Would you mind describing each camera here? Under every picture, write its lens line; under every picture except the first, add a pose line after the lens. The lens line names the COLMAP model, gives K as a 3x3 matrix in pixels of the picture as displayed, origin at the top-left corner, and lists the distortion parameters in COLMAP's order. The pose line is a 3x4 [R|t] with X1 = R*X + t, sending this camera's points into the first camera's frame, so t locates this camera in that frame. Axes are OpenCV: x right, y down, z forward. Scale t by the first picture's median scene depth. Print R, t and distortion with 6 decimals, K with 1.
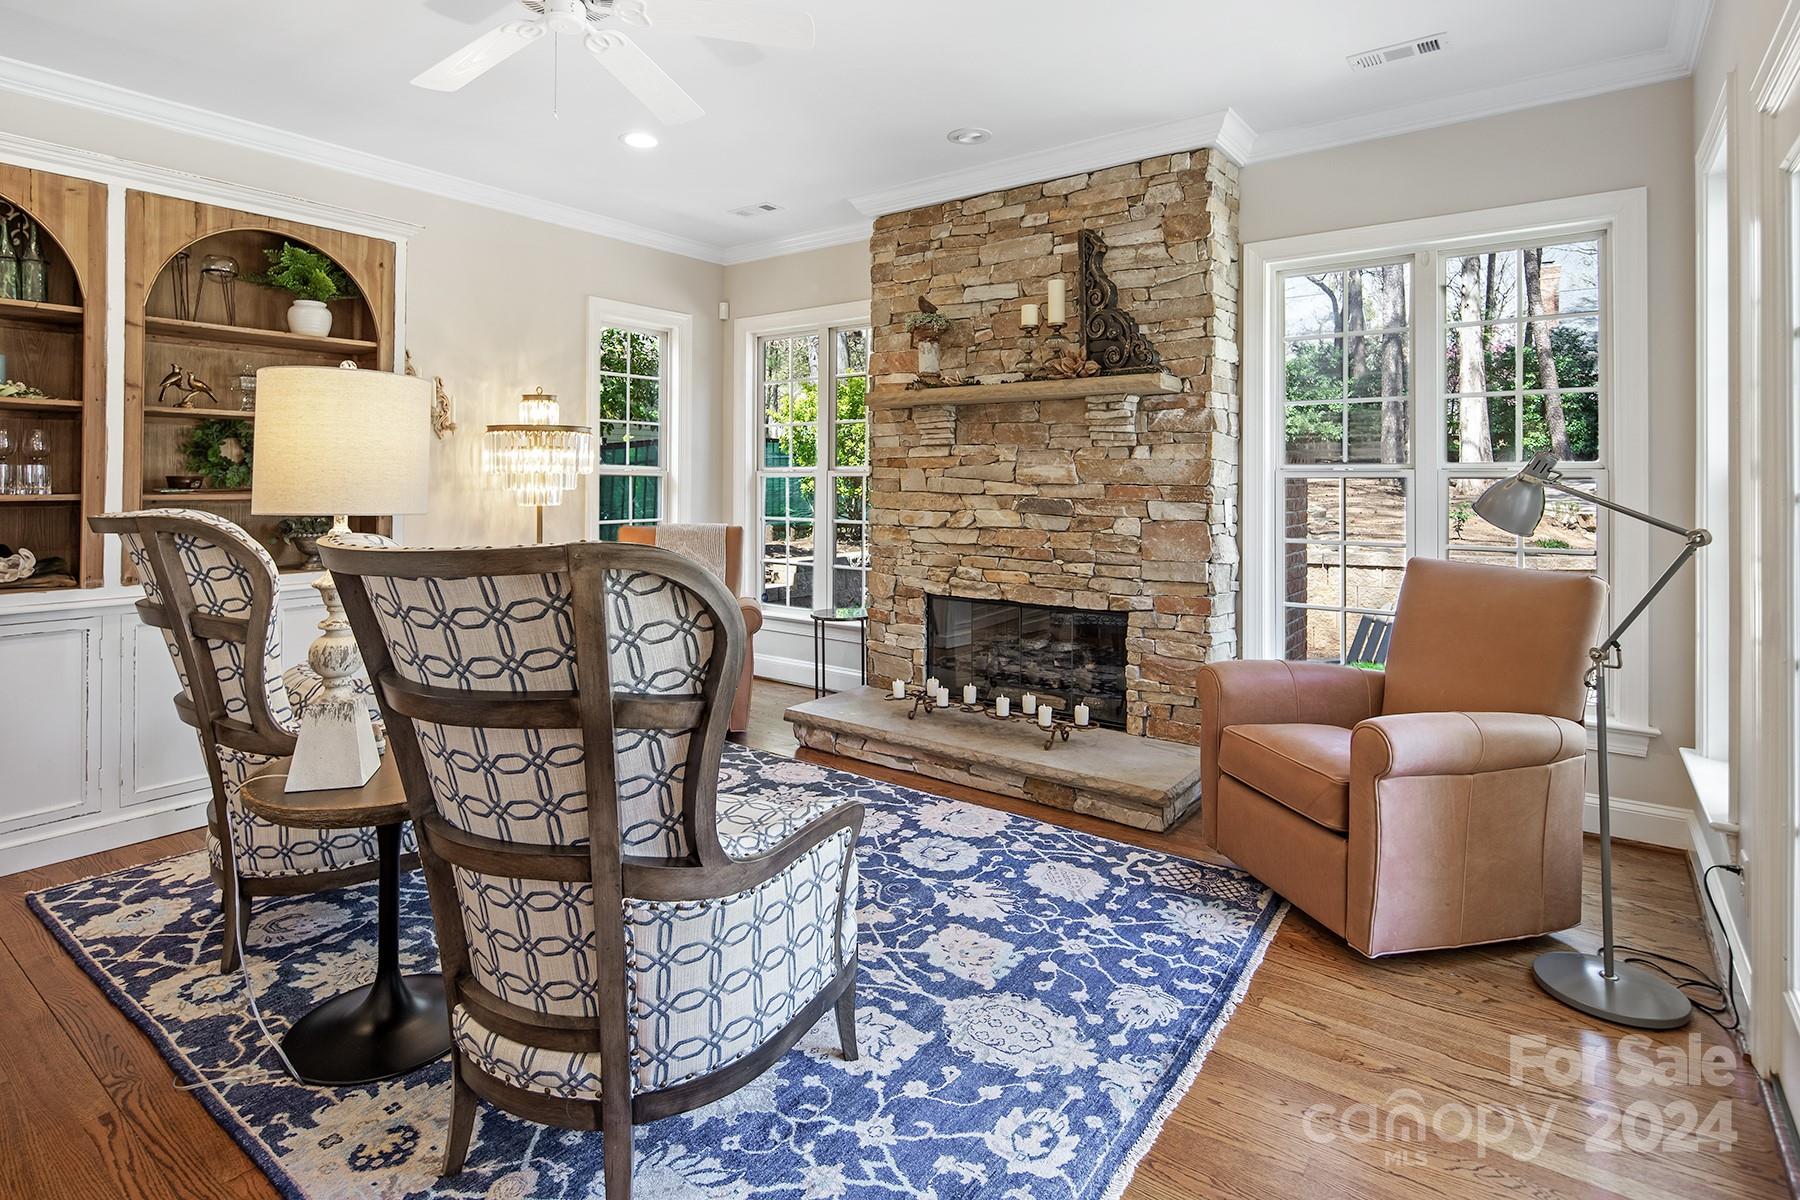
lens RADIAL K [[911.2, 0, 879.6], [0, 911.2, 476.7], [0, 0, 1]] dist [0.001656, -0.003561]
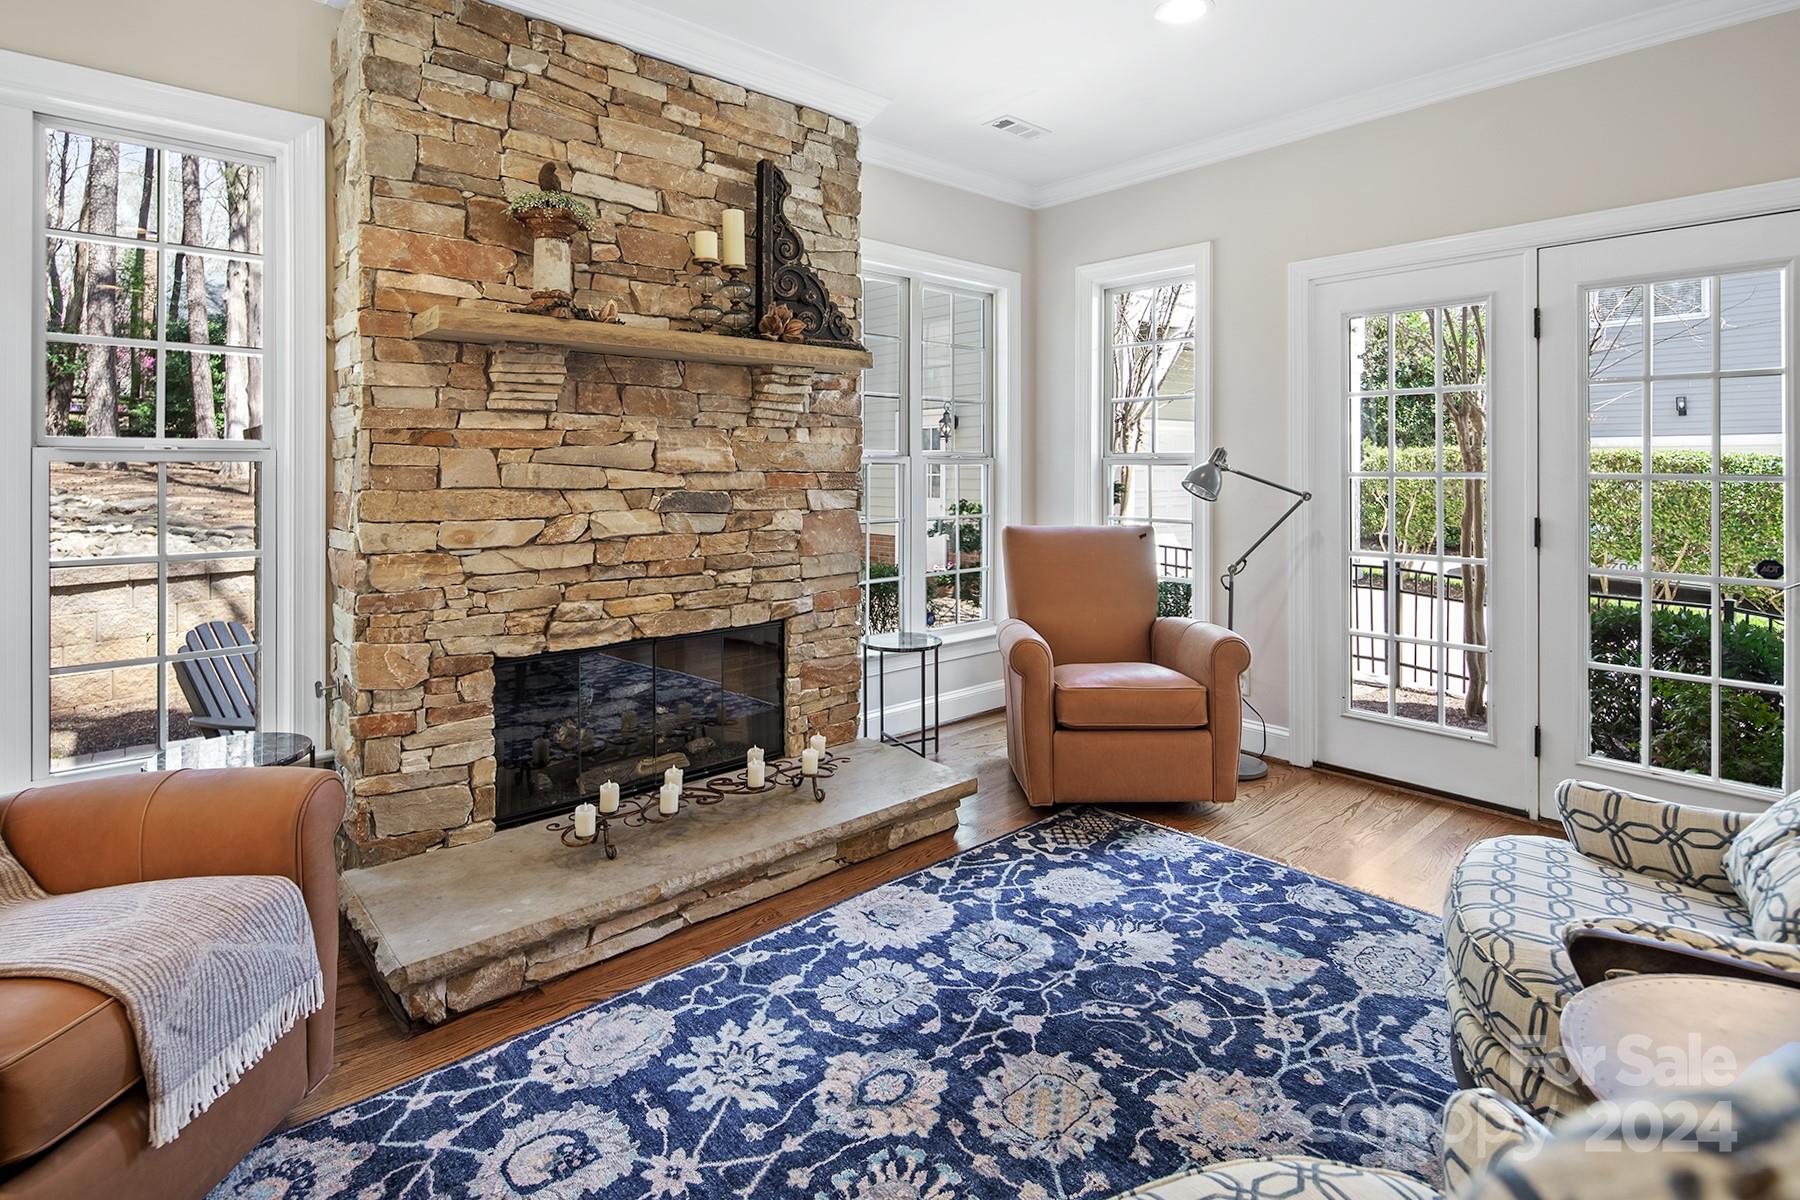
lens RADIAL K [[911.2, 0, 889.5], [0, 911.2, 463.7], [0, 0, 1]] dist [0.001656, -0.003561]
pose [[0.187022, -0.002727, 0.982352, -0.574678], [-0.002506, 0.999992, 0.003253, -0.002118], [-0.982353, -0.003070, 0.187013, 0.759741]]
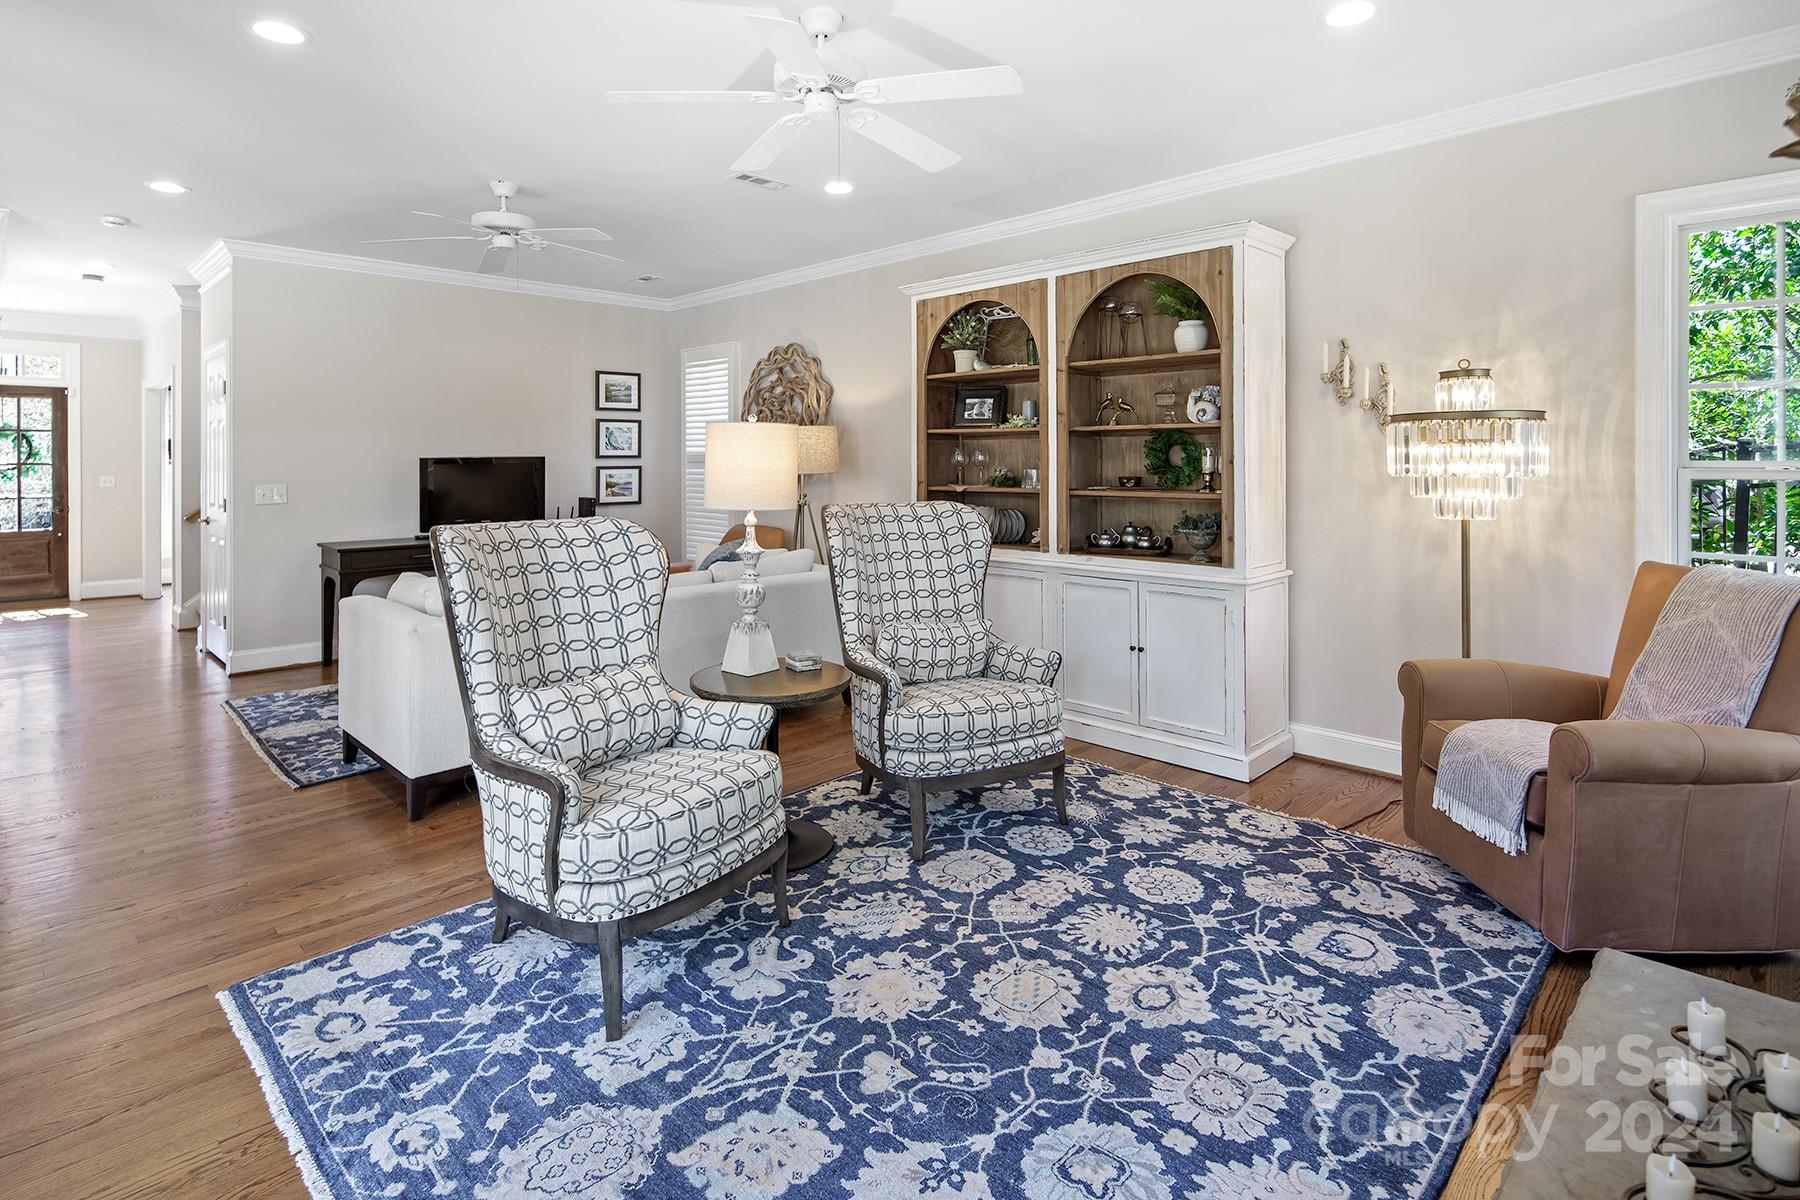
lens RADIAL K [[911.2, 0, 892.0], [0, 911.2, 463.4], [0, 0, 1]] dist [0.001656, -0.003561]
pose [[-0.136406, -0.000084, -0.990653, 0.511515], [0.005790, 0.999983, -0.000882, -0.019276], [0.990636, -0.005857, -0.136404, 0.764644]]
